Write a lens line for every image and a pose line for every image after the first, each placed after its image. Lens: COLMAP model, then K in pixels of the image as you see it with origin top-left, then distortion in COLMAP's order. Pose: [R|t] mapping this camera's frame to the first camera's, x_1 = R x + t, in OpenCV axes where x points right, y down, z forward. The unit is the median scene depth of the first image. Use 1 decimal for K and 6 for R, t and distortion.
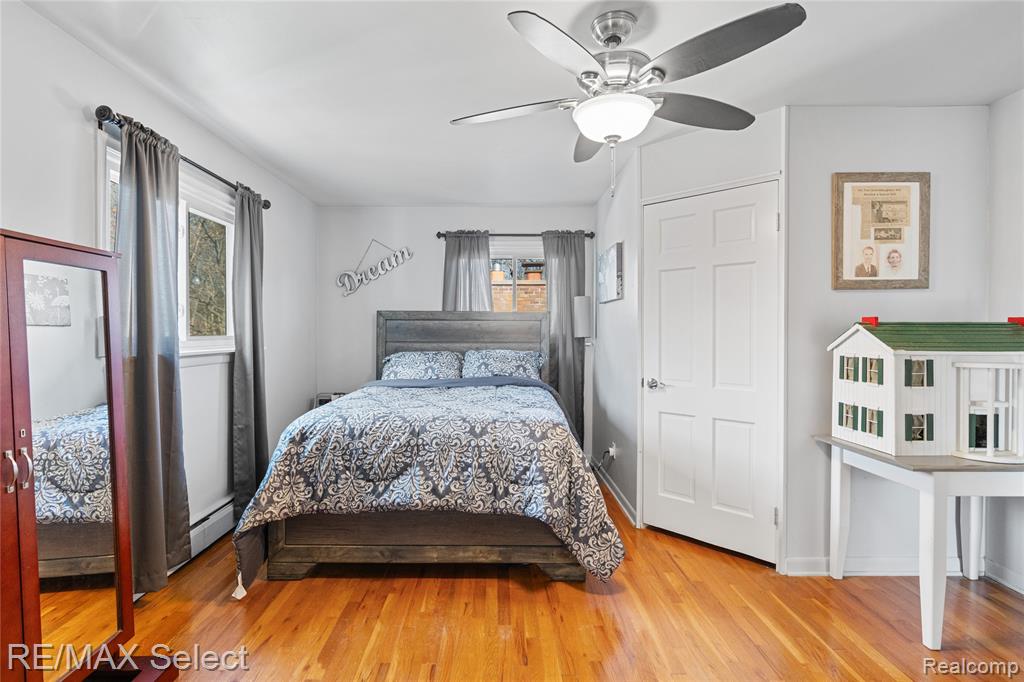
lens RADIAL K [[490.5, 0, 508.1], [0, 490.5, 337.2], [0, 0, 1]] dist [-0.006691, 0.000590]
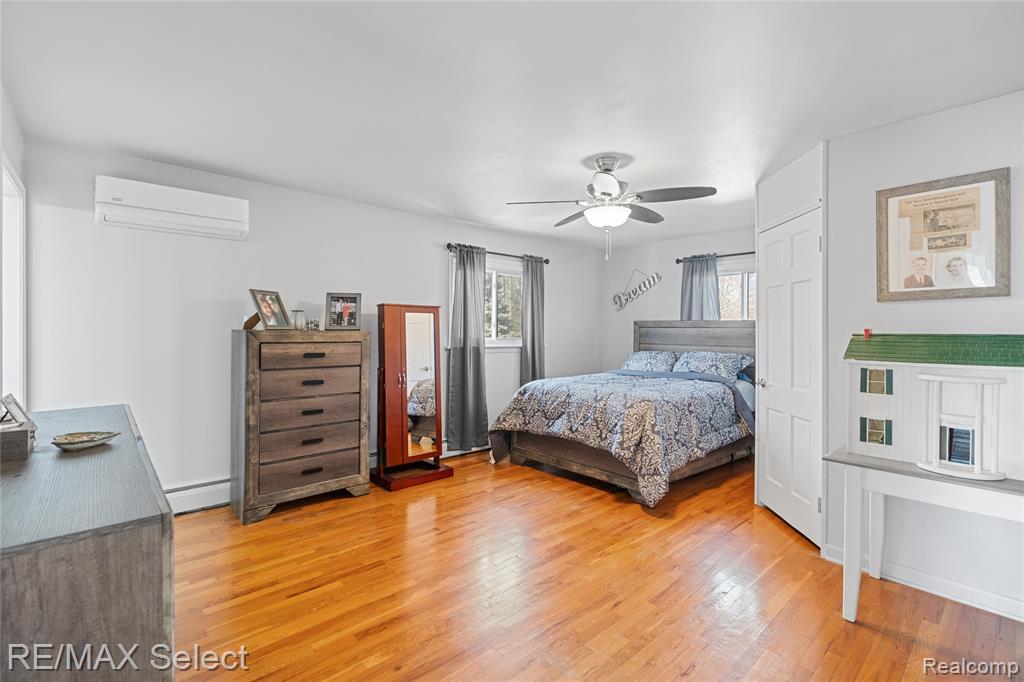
lens RADIAL K [[462.1, 0, 512.1], [0, 462.1, 337.4], [0, 0, 1]] dist [-0.004164, 0.002098]
pose [[0.670851, 0.012501, -0.741486, 0.883835], [-0.014619, 0.999887, 0.003631, -0.013374], [0.741448, 0.008404, 0.670958, -0.246943]]
